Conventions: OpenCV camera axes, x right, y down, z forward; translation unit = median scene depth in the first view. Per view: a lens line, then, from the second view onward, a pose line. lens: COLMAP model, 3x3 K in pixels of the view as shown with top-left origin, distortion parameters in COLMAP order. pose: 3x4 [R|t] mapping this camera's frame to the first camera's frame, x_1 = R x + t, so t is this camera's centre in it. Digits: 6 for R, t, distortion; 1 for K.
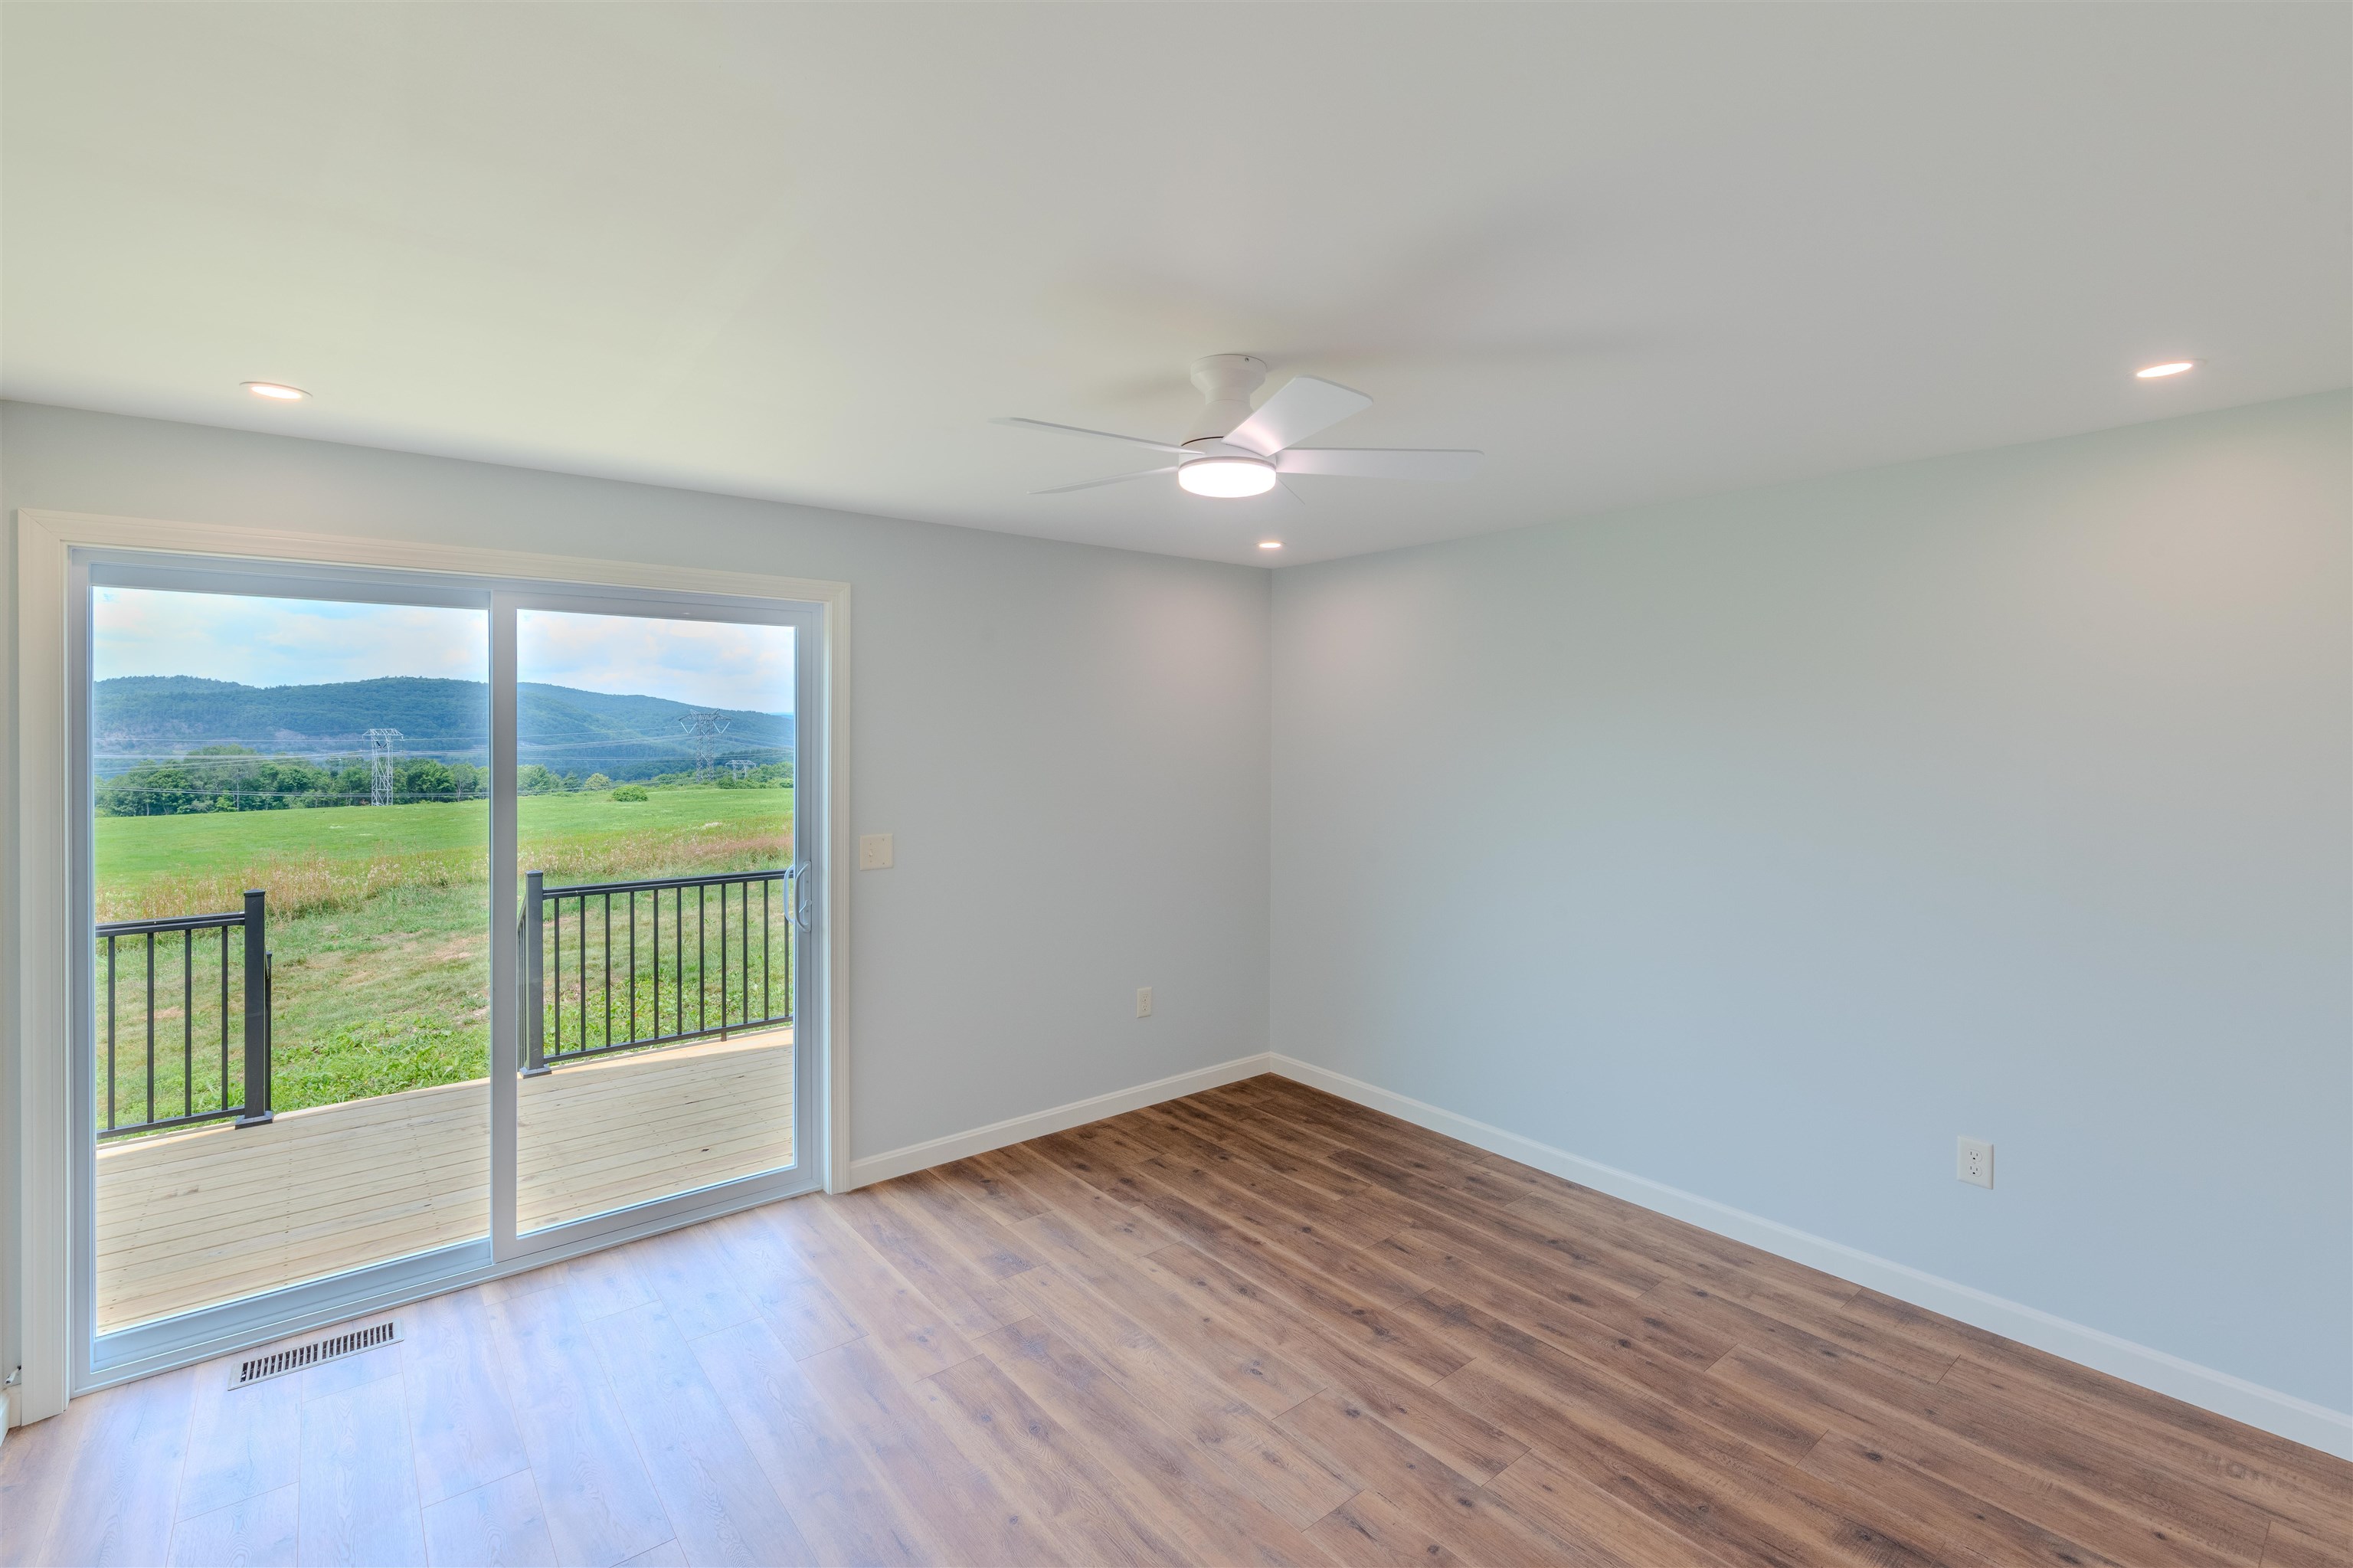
lens RADIAL K [[1046.0, 0, 1183.0], [0, 1046.0, 713.6], [0, 0, 1]] dist [0.002398, -0.000067]
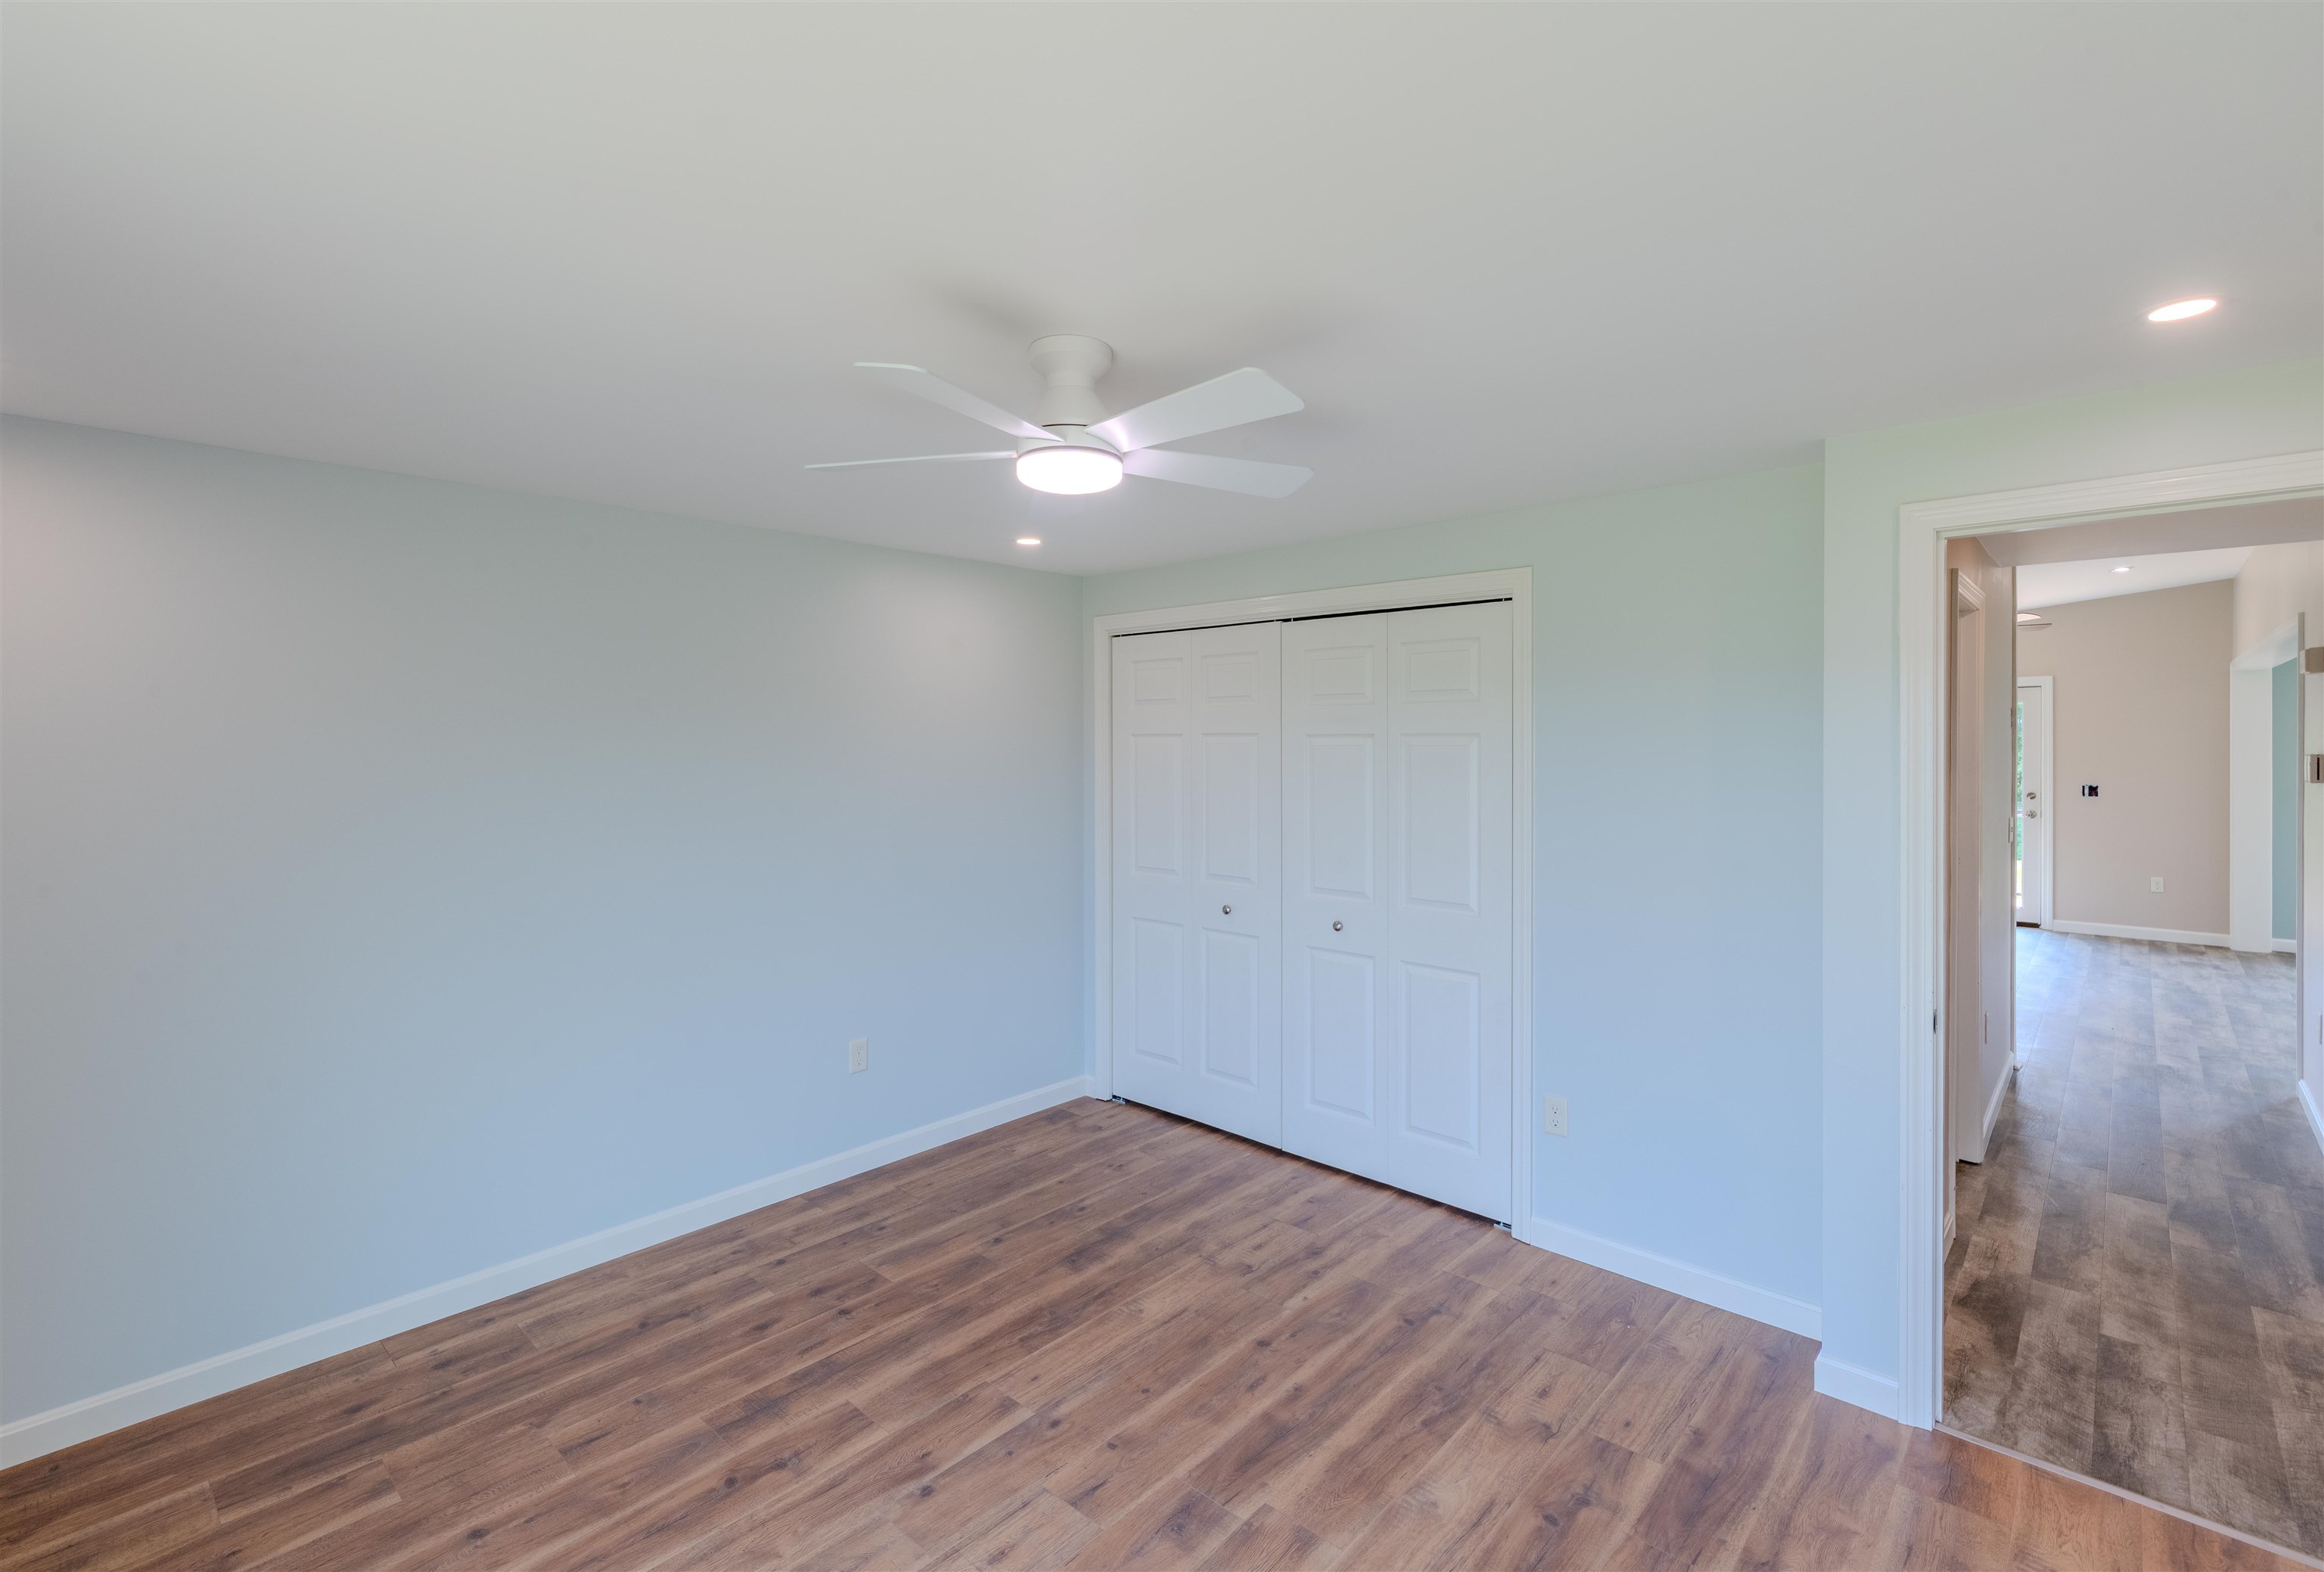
lens RADIAL K [[1056.8, 0, 1165.9], [0, 1056.8, 762.7], [0, 0, 1]] dist [0.009126, -0.000729]
pose [[-0.140639, -0.021704, 0.989823, -0.666204], [-0.013715, 0.999706, 0.019972, 0.015214], [-0.989966, -0.010767, -0.140895, 0.815326]]
